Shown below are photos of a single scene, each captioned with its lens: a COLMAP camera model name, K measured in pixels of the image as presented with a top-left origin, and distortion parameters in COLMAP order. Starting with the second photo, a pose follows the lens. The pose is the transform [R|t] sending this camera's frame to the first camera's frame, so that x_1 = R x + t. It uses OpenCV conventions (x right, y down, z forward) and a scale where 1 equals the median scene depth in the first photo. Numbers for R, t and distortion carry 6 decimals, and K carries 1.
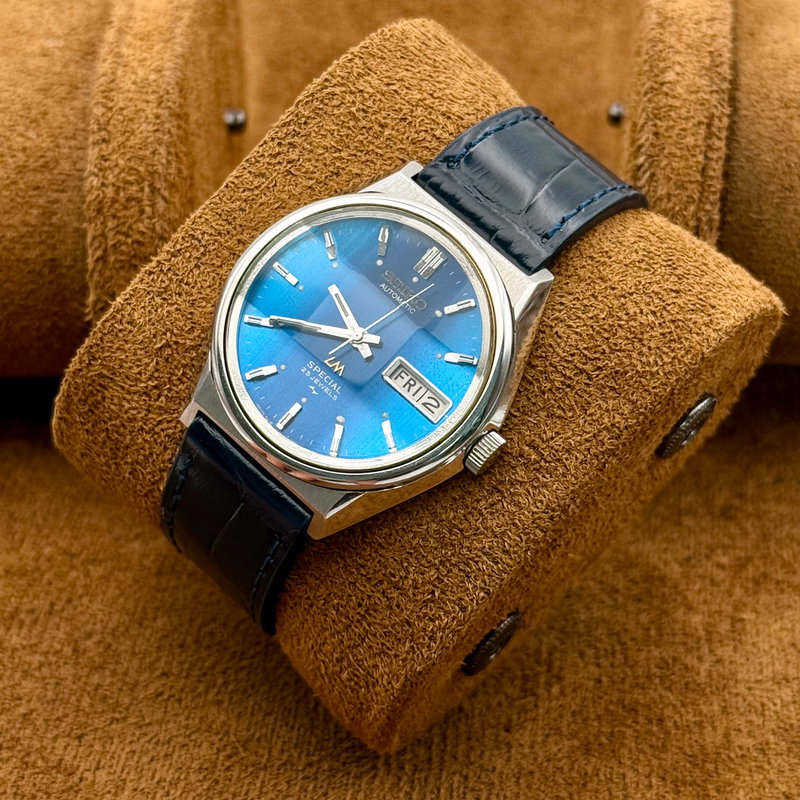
lens RADIAL K [[2134.9, 0, 400.0], [0, 2134.9, 400.0], [0, 0, 1]] dist [-0.017089, -0.163157]
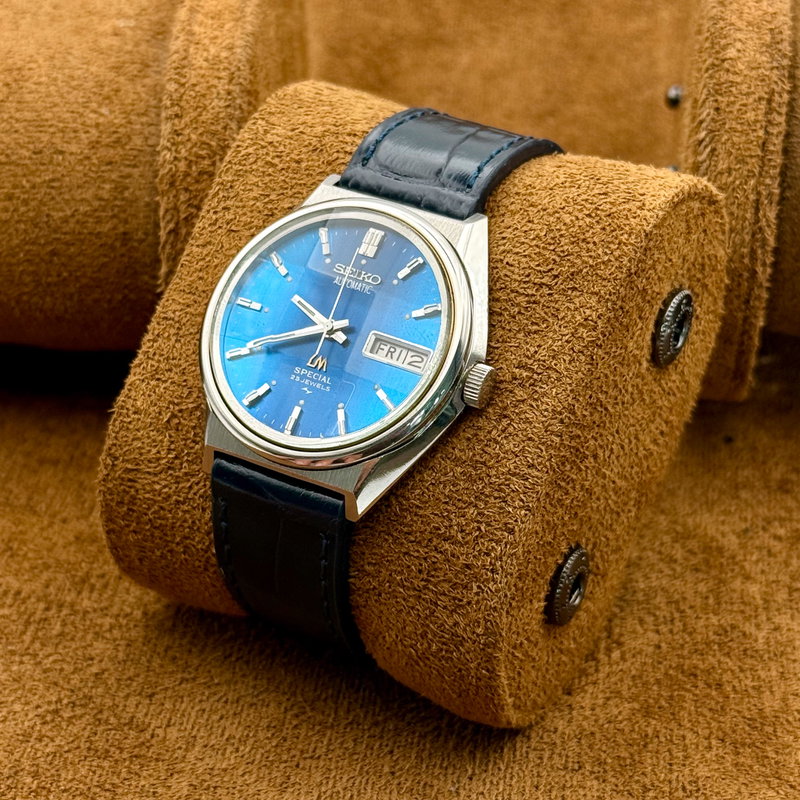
lens RADIAL K [[2134.9, 0, 400.0], [0, 2134.9, 400.0], [0, 0, 1]] dist [-0.017089, -0.163157]
pose [[0.935433, -0.351192, -0.040358, 0.042435], [0.334893, 0.916945, -0.216929, 0.240023], [0.113189, 0.189407, 0.975353, -0.018816]]
